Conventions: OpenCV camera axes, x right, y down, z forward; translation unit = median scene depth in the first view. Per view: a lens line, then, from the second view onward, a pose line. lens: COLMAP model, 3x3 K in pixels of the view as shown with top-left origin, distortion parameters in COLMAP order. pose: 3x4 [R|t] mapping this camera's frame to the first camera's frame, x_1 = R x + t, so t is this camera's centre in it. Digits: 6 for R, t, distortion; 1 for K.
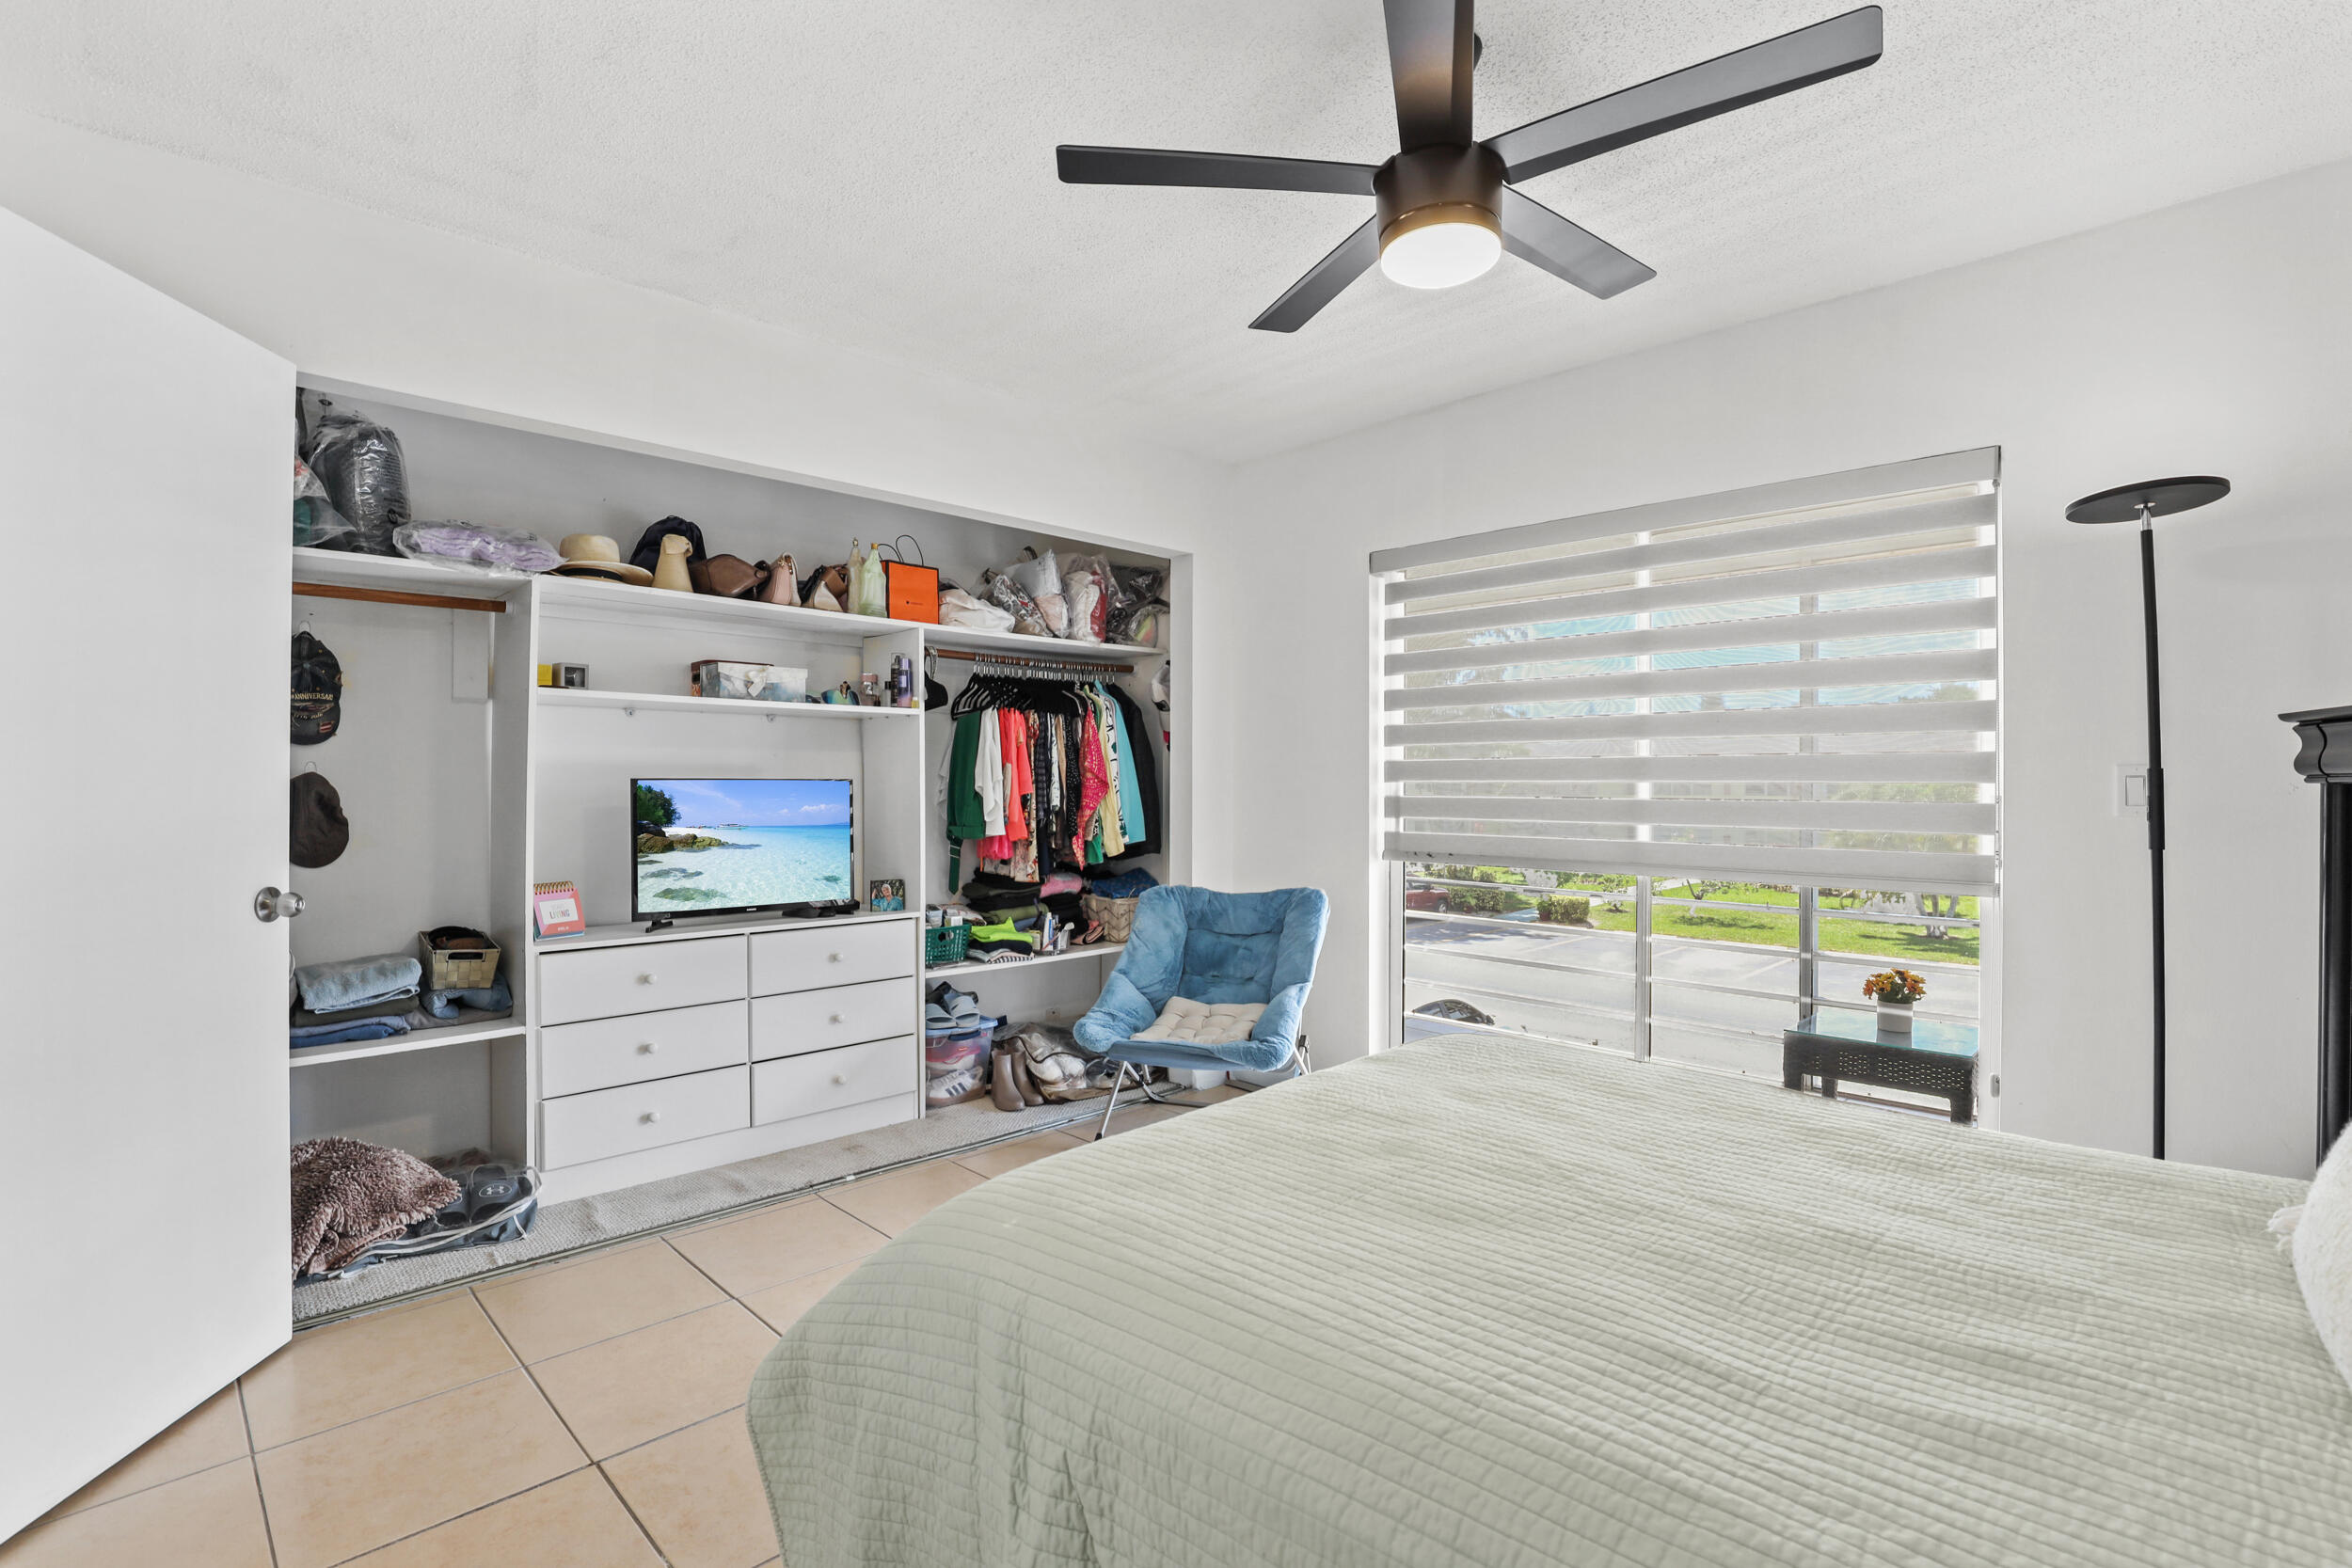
lens RADIAL K [[1088.5, 0, 1171.9], [0, 1088.5, 791.2], [0, 0, 1]] dist [-0.022701, 0.001199]
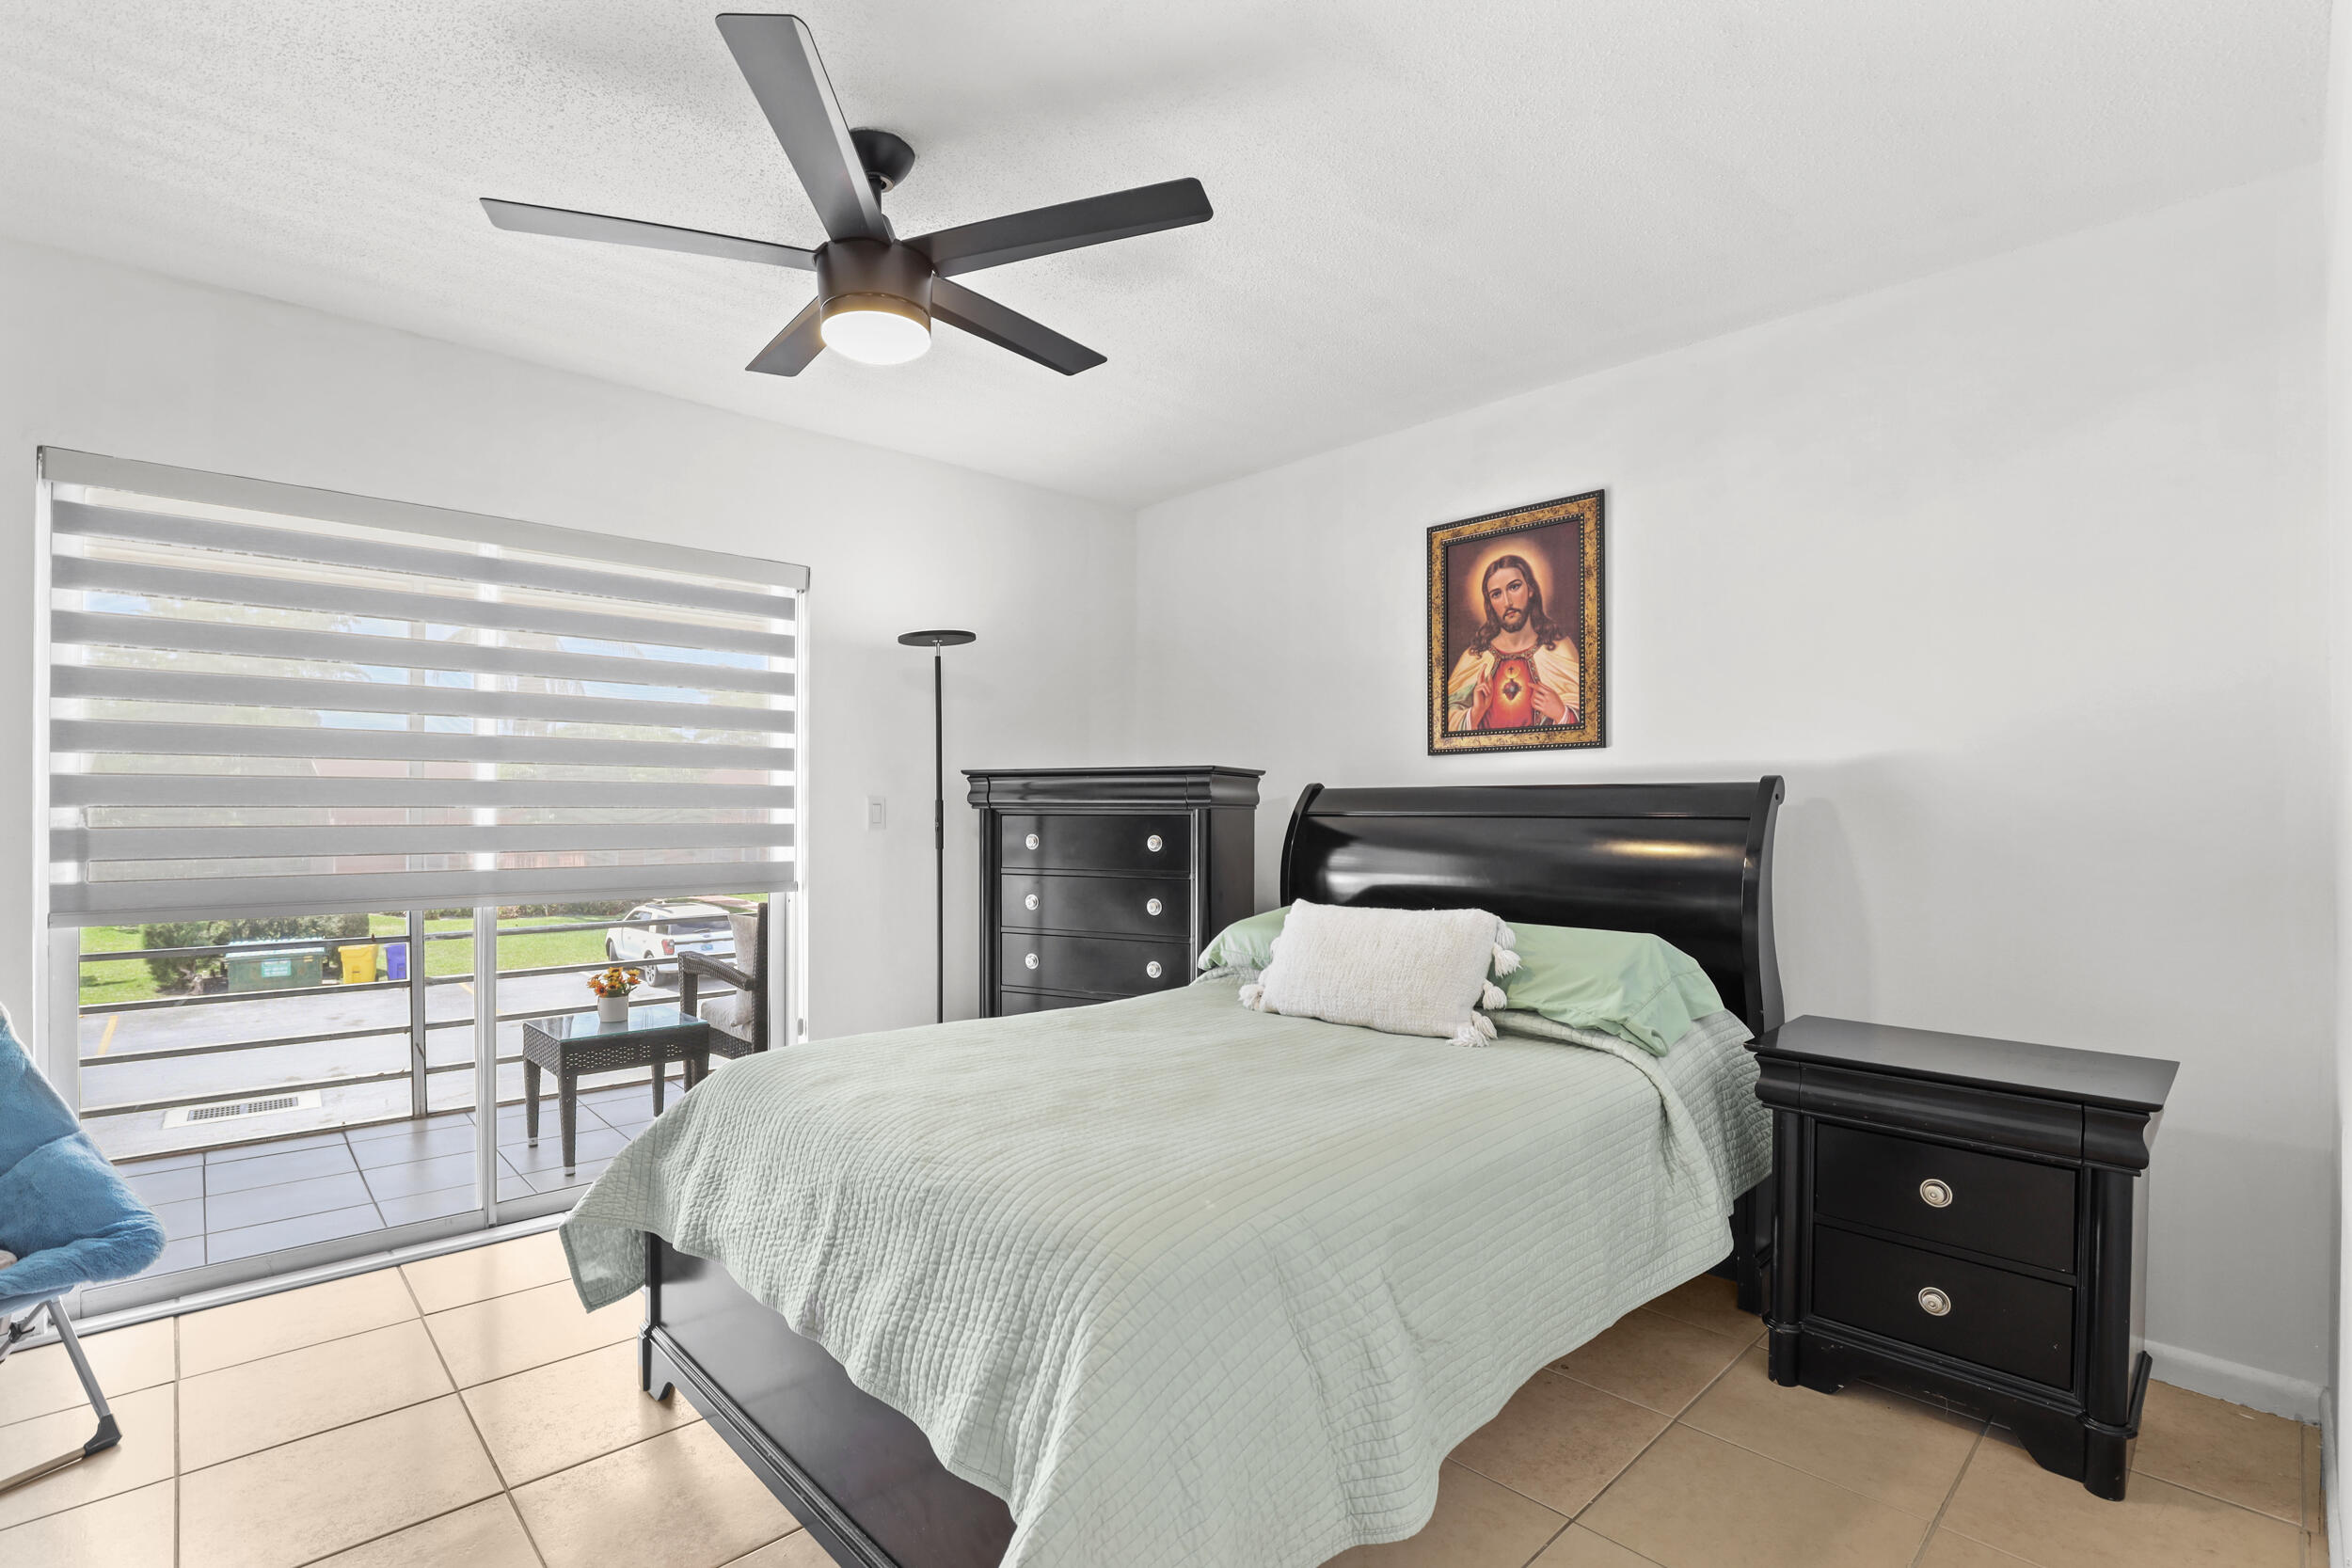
lens RADIAL K [[1088.5, 0, 1171.9], [0, 1088.5, 791.2], [0, 0, 1]] dist [-0.022701, 0.001199]
pose [[0.024550, 0.012497, 0.999620, -0.683228], [0.005008, 0.999908, -0.012623, -0.010462], [-0.999686, 0.005316, 0.024485, 0.532896]]
